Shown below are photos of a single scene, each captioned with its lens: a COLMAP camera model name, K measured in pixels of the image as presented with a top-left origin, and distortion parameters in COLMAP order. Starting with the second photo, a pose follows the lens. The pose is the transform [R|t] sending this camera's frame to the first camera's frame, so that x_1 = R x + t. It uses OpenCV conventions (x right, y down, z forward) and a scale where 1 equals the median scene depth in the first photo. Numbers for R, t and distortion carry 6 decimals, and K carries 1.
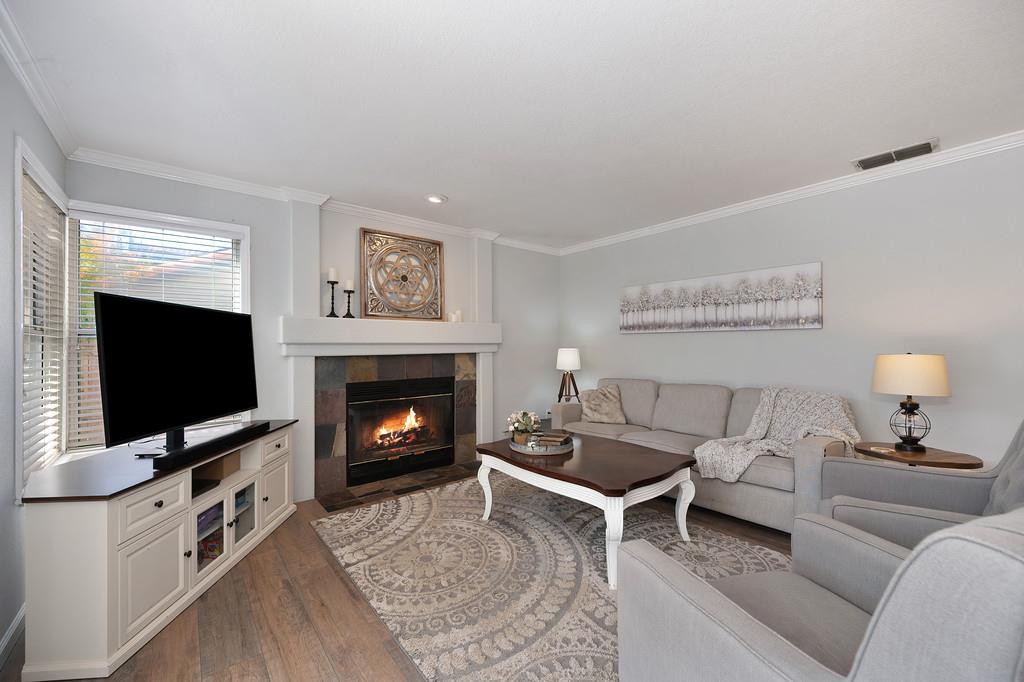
lens RADIAL K [[404.1, 0, 514.5], [0, 404.1, 343.8], [0, 0, 1]] dist [-0.000917, -0.000015]
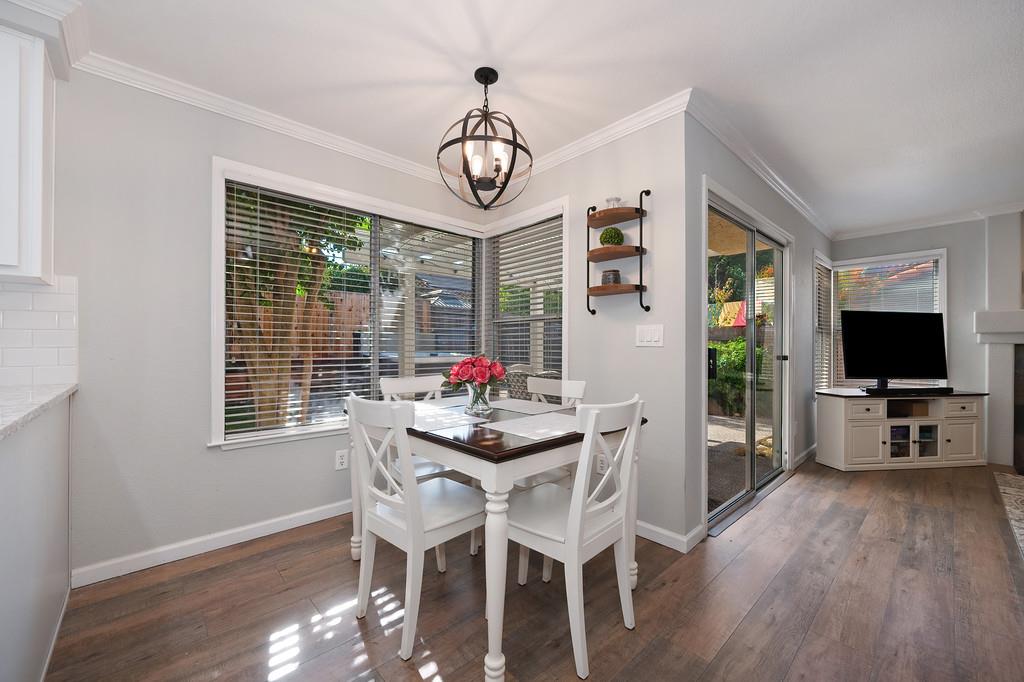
lens RADIAL K [[404.1, 0, 514.5], [0, 404.1, 343.8], [0, 0, 1]] dist [-0.000917, -0.000015]
pose [[0.055062, 0.000697, -0.998483, 0.535488], [-0.000573, 1.000000, 0.000667, 0.028154], [0.998483, 0.000535, 0.055062, -0.455092]]
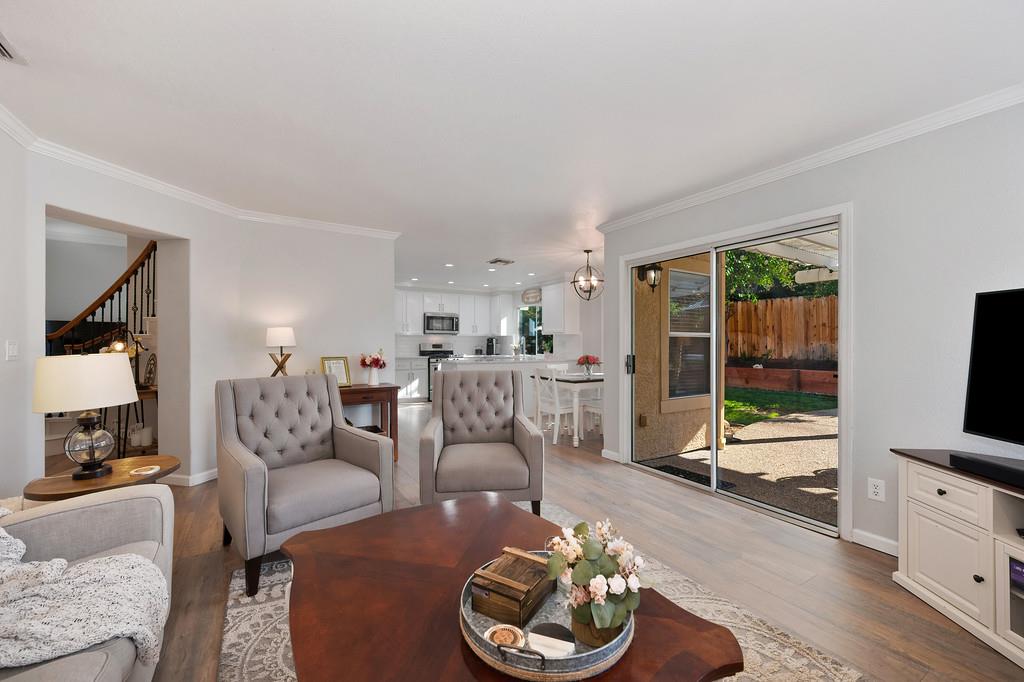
lens RADIAL K [[407.5, 0, 510.0], [0, 407.5, 344.7], [0, 0, 1]] dist [-0.000843, -0.000101]
pose [[-0.988695, 0.001609, 0.149932, 0.035827], [0.001829, 0.999997, 0.001333, 0.004537], [-0.149929, 0.001592, -0.988695, 1.081088]]
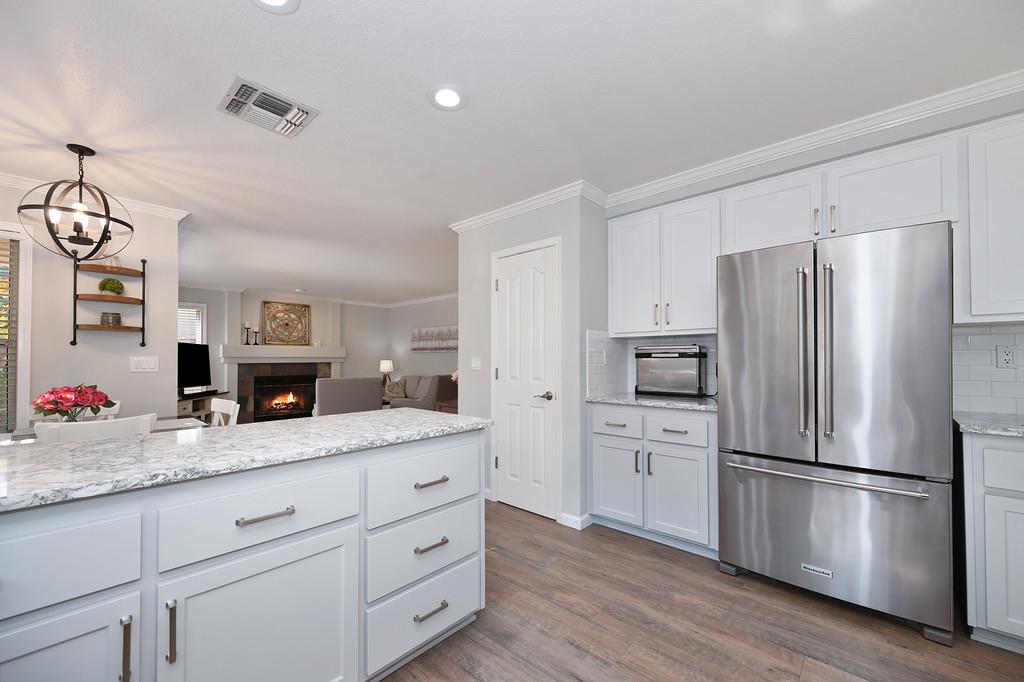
lens RADIAL K [[407.0, 0, 513.9], [0, 407.0, 356.0], [0, 0, 1]] dist [-0.001117, -0.000472]
pose [[0.989779, 0.004054, 0.142552, 0.587224], [-0.003331, 0.999980, -0.005310, -0.000727], [-0.142571, 0.004781, 0.989773, -1.222758]]
